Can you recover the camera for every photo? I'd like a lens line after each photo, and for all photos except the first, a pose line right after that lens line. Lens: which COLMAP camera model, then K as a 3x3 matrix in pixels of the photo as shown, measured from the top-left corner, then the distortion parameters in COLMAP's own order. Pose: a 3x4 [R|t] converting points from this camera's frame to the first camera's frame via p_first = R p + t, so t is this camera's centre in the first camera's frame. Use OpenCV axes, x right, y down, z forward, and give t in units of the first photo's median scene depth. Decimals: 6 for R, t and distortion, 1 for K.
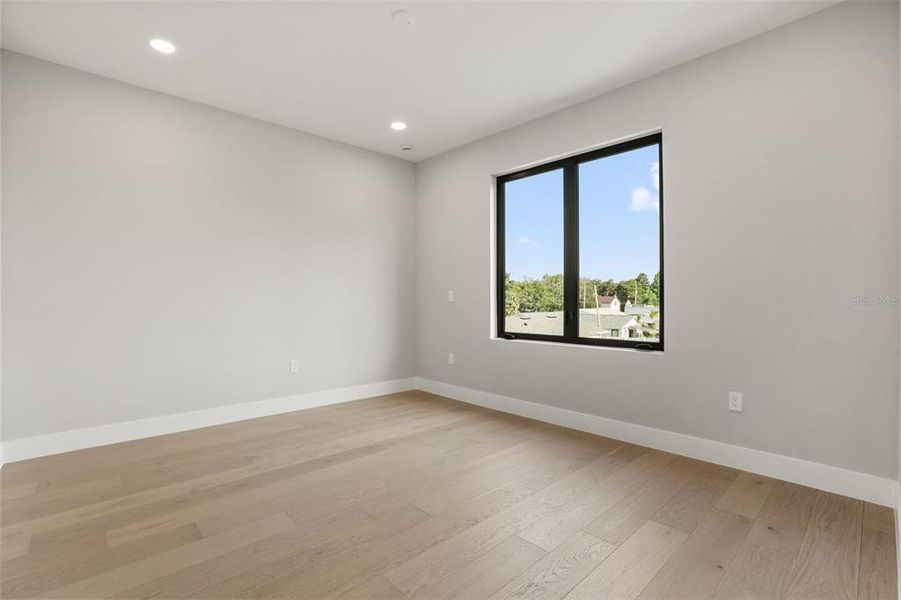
lens RADIAL K [[402.1, 0, 450.5], [0, 402.1, 300.0], [0, 0, 1]] dist [-0.002786, 0.000006]
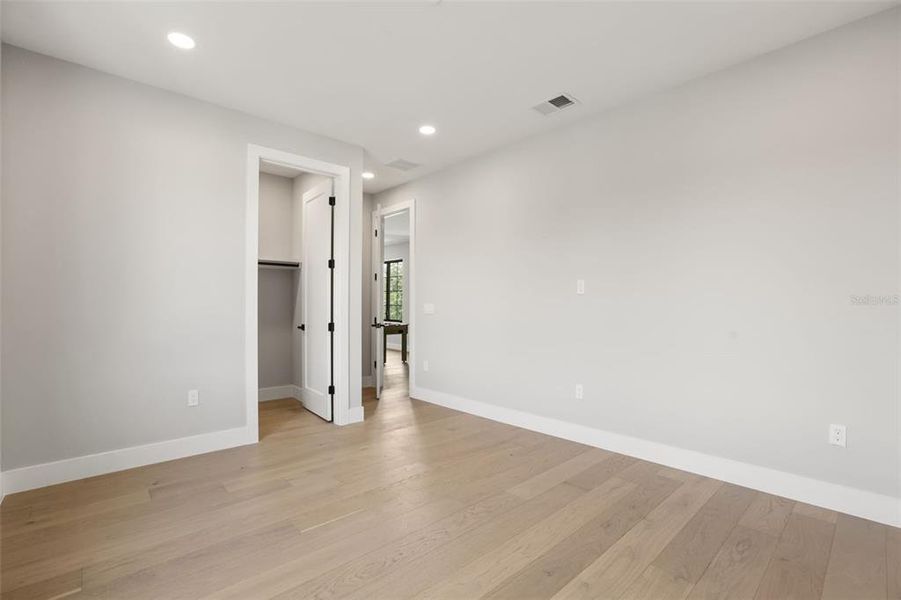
lens RADIAL K [[402.1, 0, 450.5], [0, 402.1, 300.0], [0, 0, 1]] dist [-0.002786, 0.000006]
pose [[-0.999693, 0.003659, 0.024491, -0.550696], [0.003304, 0.999889, -0.014524, -0.085256], [-0.024541, -0.014439, -0.999595, 5.341216]]
